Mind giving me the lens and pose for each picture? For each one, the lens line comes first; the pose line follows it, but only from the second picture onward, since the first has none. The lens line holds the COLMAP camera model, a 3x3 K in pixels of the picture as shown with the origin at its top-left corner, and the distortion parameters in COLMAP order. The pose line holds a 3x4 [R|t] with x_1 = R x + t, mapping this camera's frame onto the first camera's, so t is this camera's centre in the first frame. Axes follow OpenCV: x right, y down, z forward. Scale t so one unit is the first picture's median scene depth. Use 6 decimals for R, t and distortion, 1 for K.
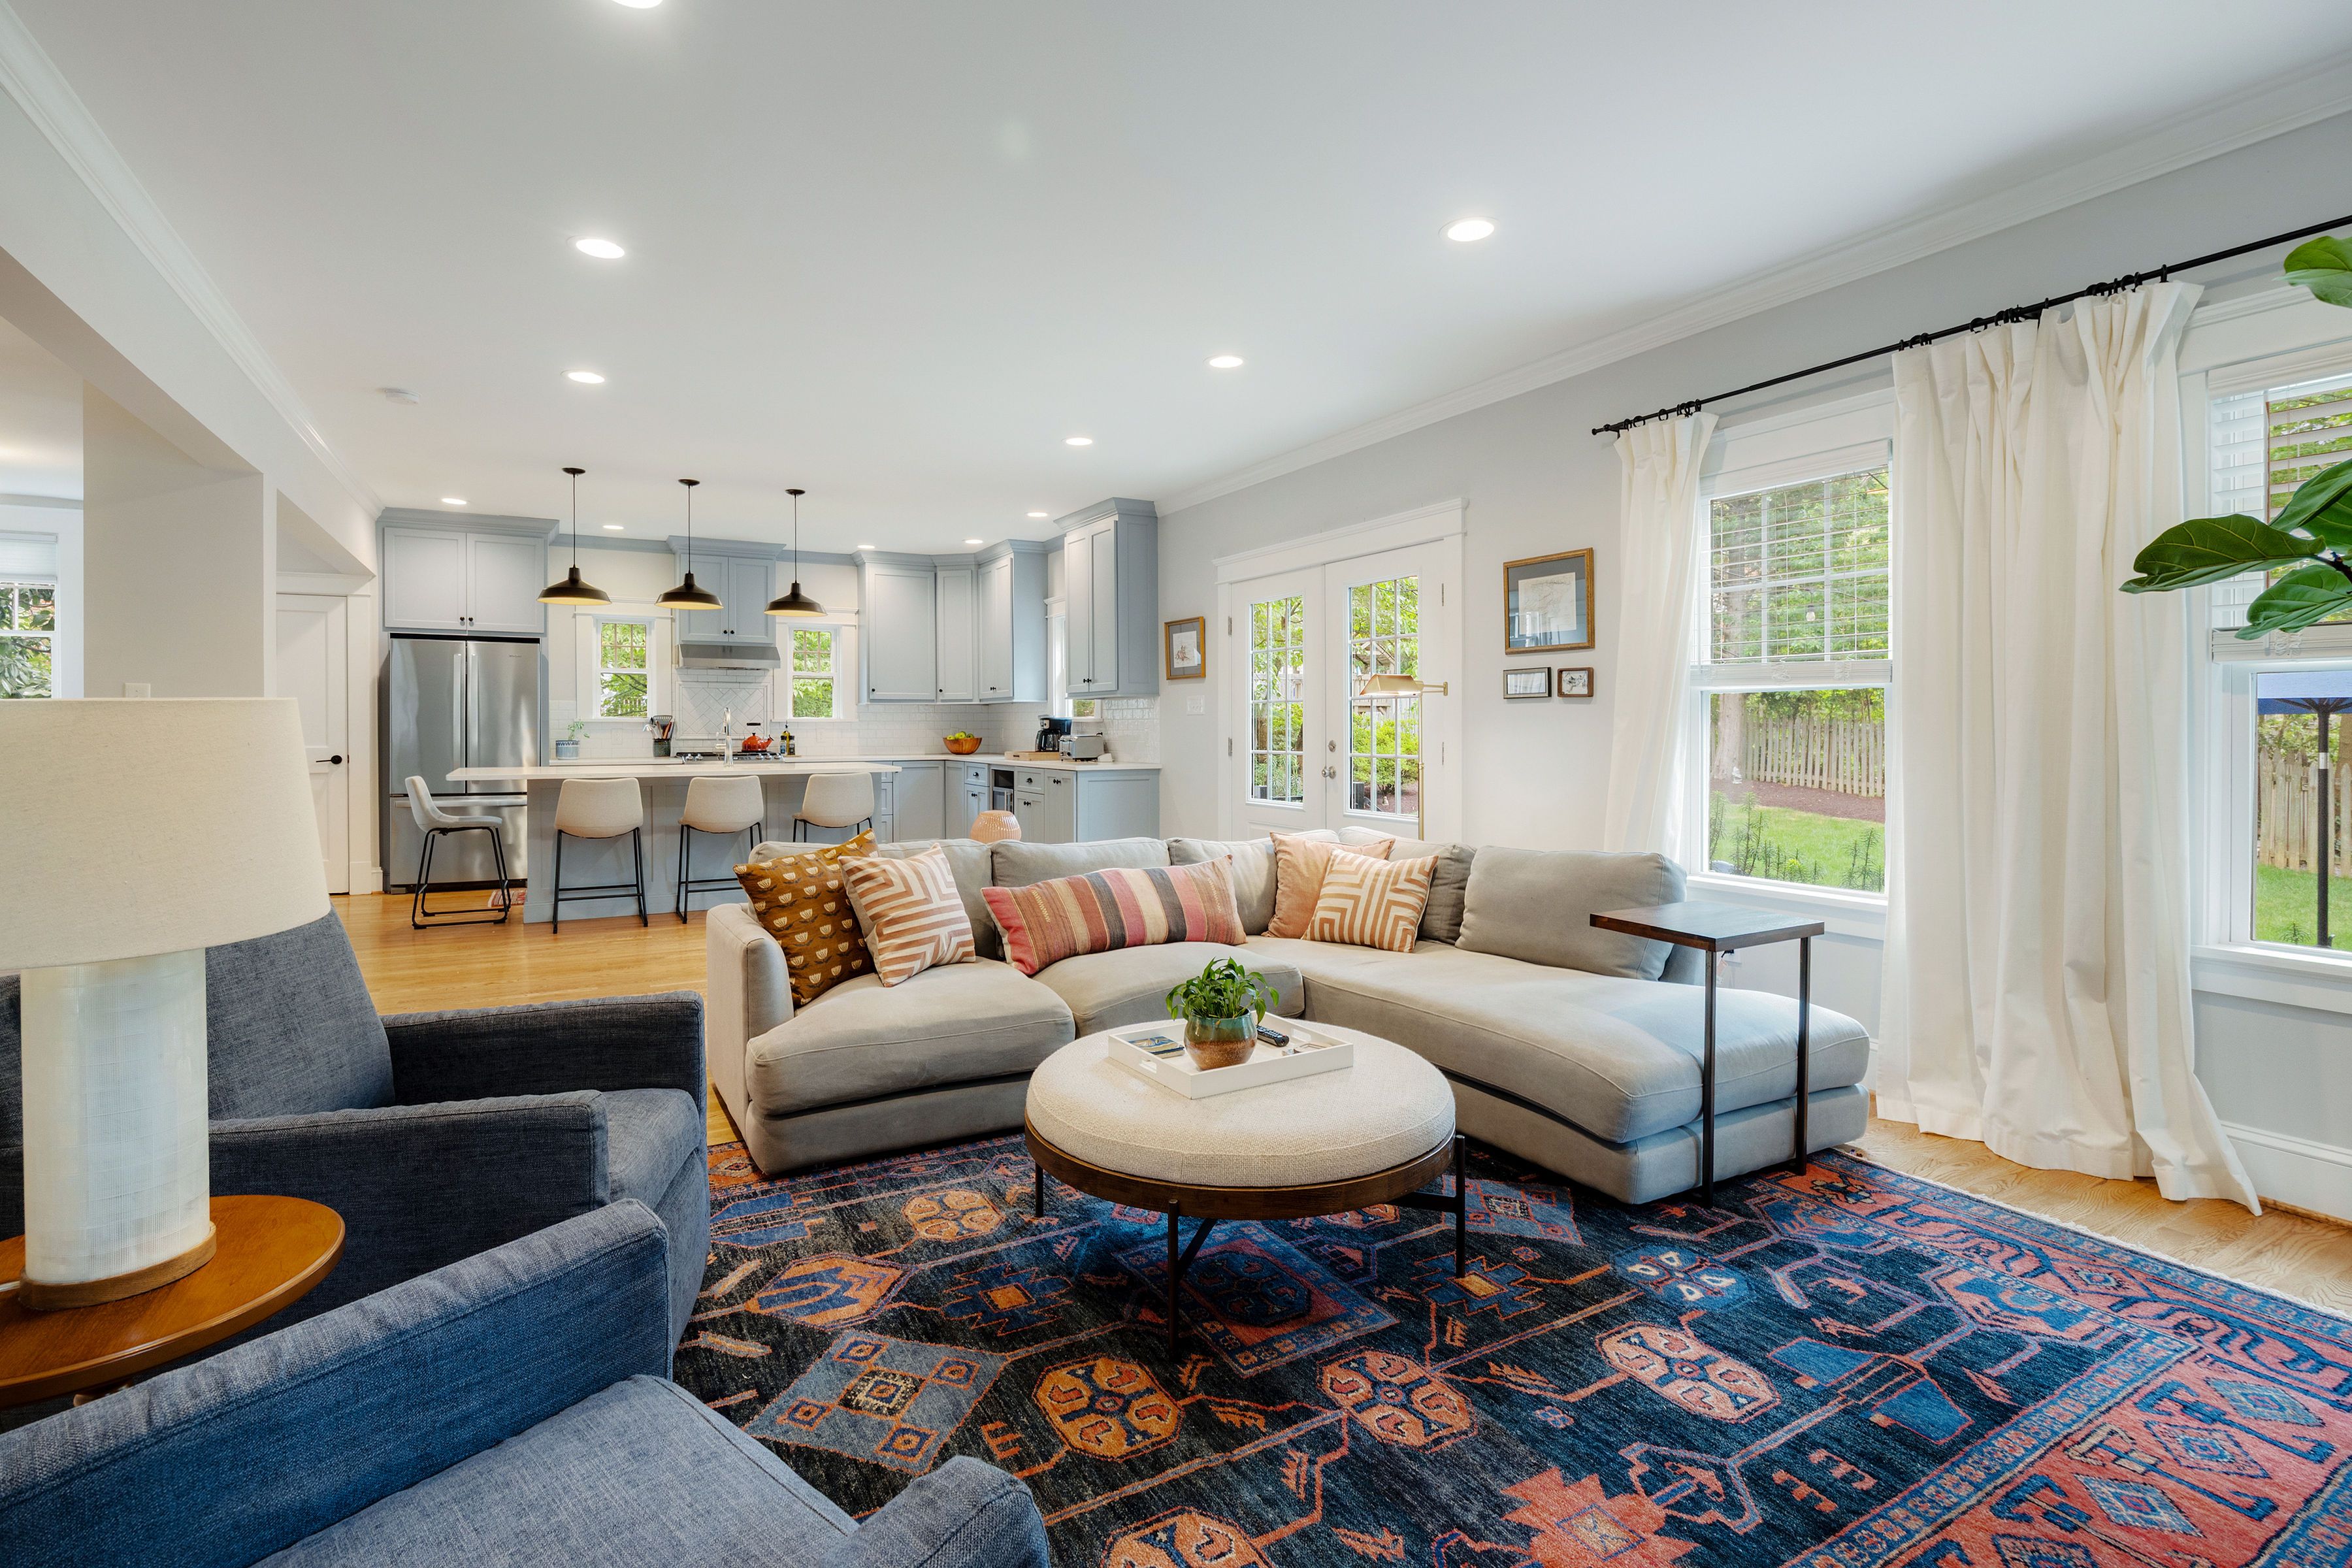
lens RADIAL K [[1074.0, 0, 1152.4], [0, 1074.0, 728.3], [0, 0, 1]] dist [-0.018116, 0.005032]
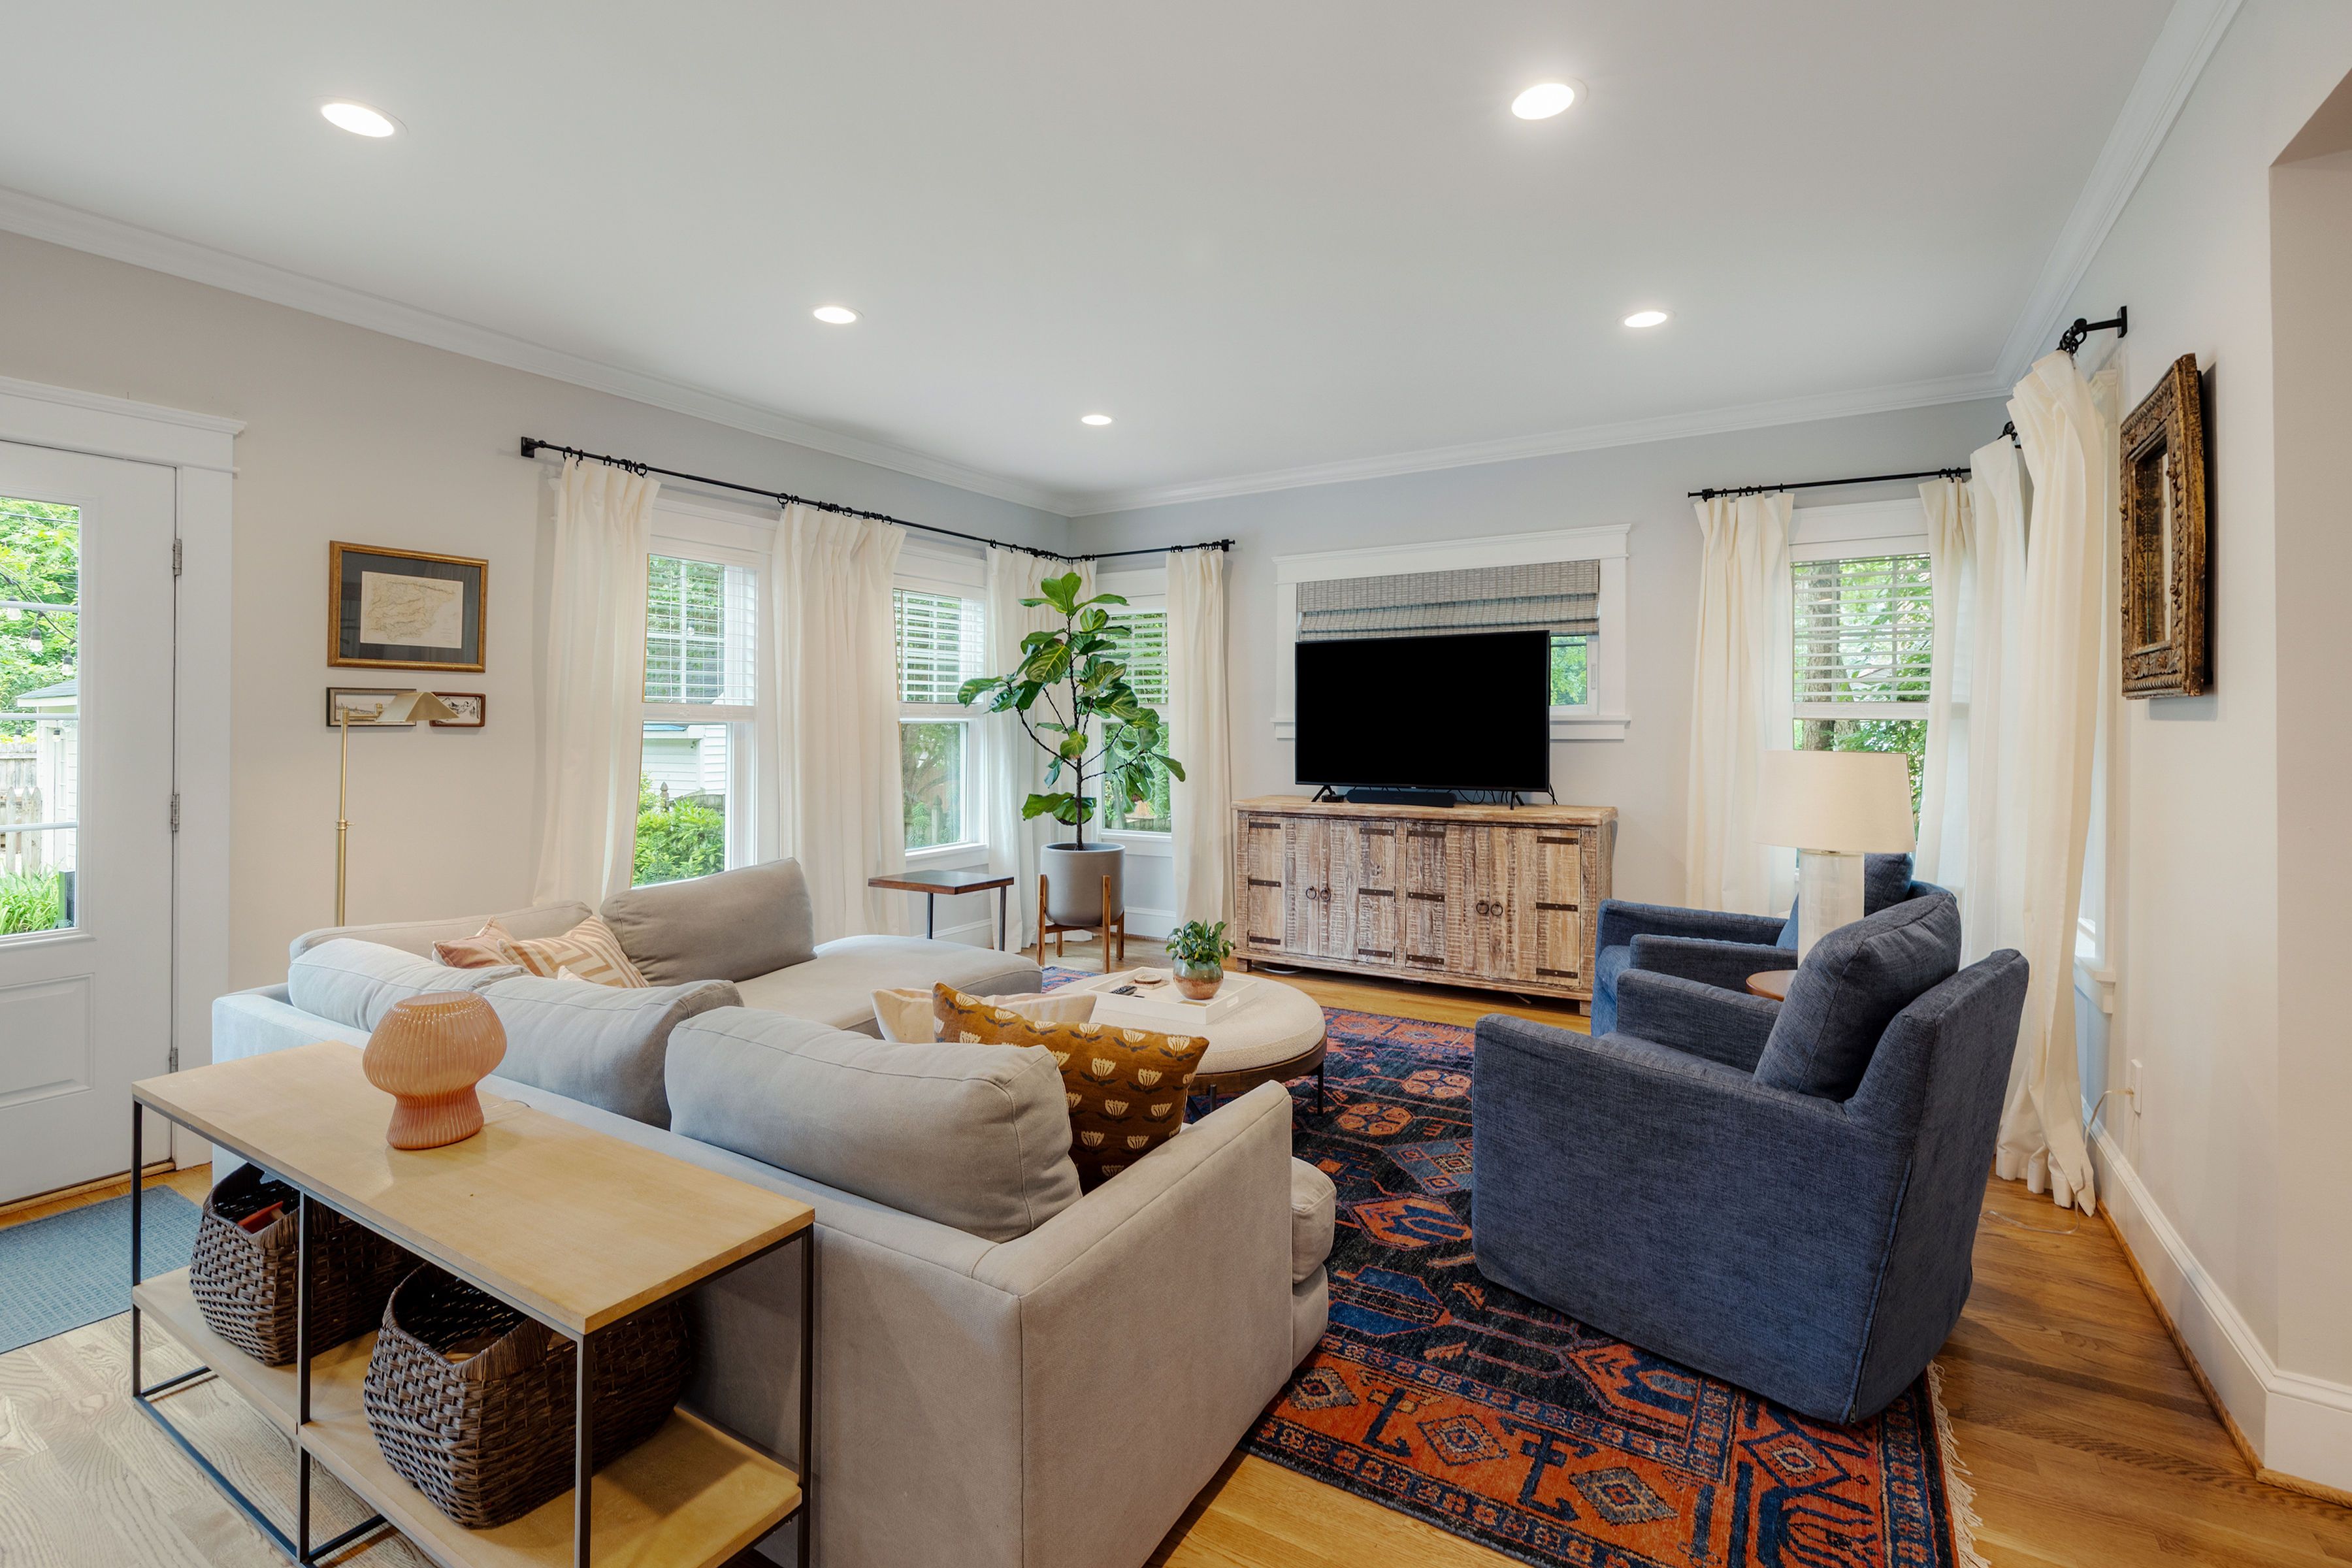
lens RADIAL K [[1074.0, 0, 1141.5], [0, 1074.0, 711.0], [0, 0, 1]] dist [-0.018116, 0.005032]
pose [[-0.466803, 0.015750, 0.884221, -0.698898], [0.008655, 0.999875, -0.013240, -0.028141], [-0.884319, 0.001473, -0.466881, 1.026022]]
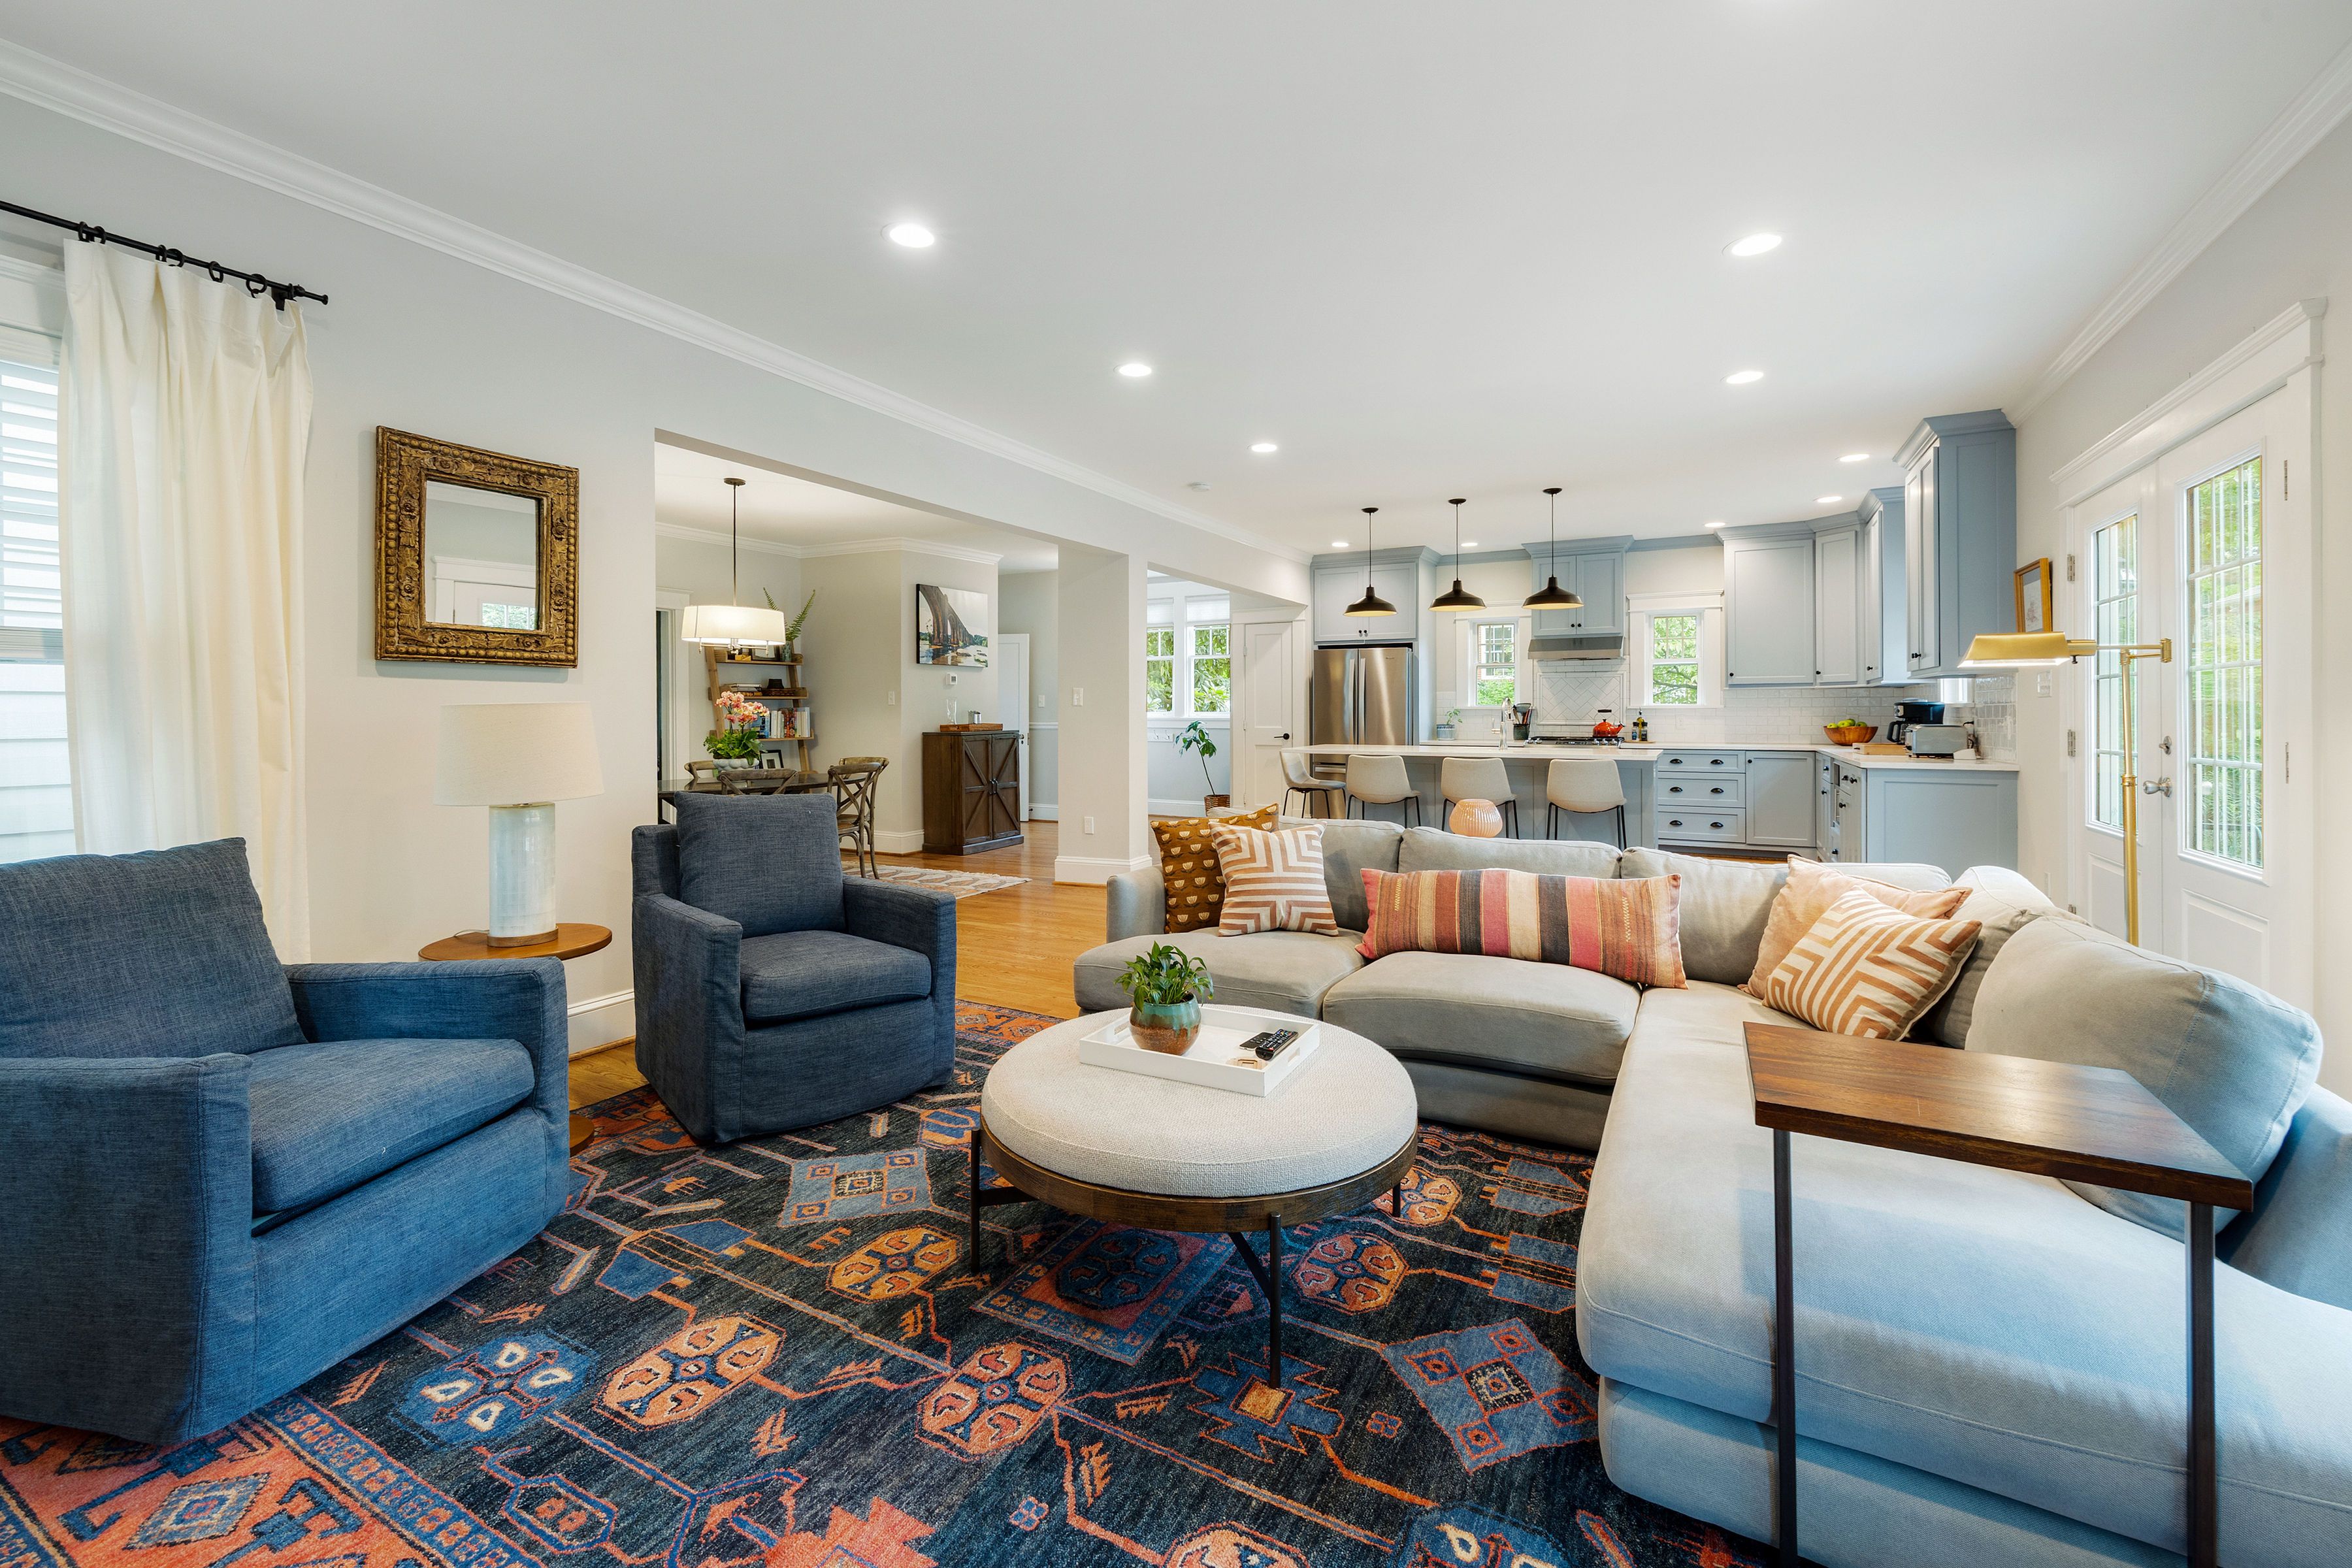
lens RADIAL K [[985.4, 0, 1178.2], [0, 985.4, 709.7], [0, 0, 1]] dist [0.003885, -0.000066]
pose [[0.542982, -0.002433, -0.839741, 0.503762], [-0.001229, 0.999992, -0.003692, -0.001867], [0.839744, 0.003036, 0.542975, 0.298291]]
